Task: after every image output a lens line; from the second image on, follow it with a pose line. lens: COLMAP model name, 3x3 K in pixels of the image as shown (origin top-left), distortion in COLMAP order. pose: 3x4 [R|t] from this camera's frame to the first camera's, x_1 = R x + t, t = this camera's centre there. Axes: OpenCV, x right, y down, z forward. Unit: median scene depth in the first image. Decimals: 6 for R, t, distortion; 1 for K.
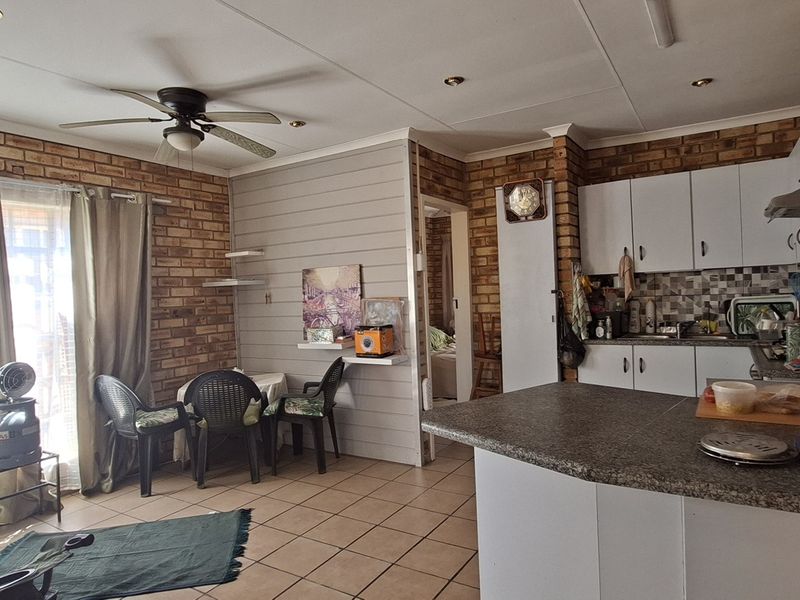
lens RADIAL K [[524.7, 0, 395.7], [0, 524.7, 298.6], [0, 0, 1]] dist [0.003154, -0.001210]
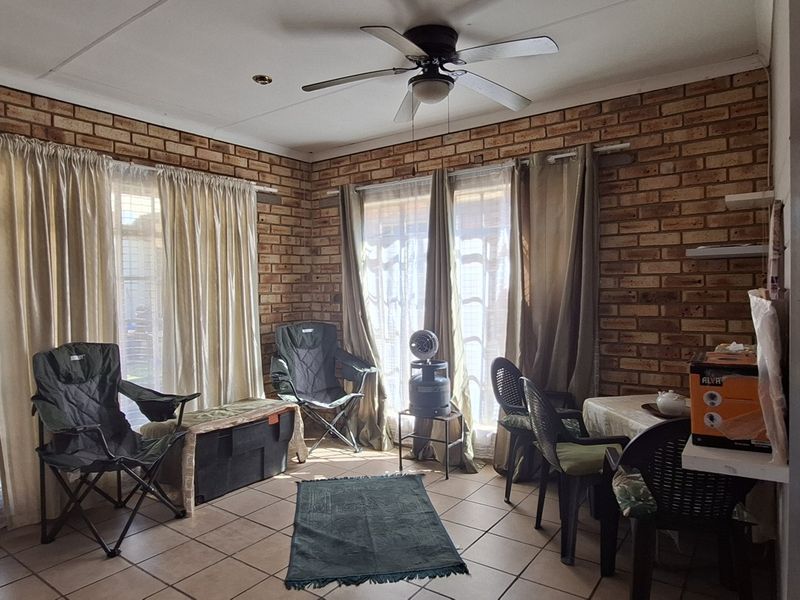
lens RADIAL K [[524.7, 0, 399.4], [0, 524.7, 296.6], [0, 0, 1]] dist [0.003154, -0.001210]
pose [[-0.054197, 0.058593, -0.996810, 0.317288], [0.006108, 0.998278, 0.058348, -0.016953], [0.998512, -0.002926, -0.054462, 0.697075]]
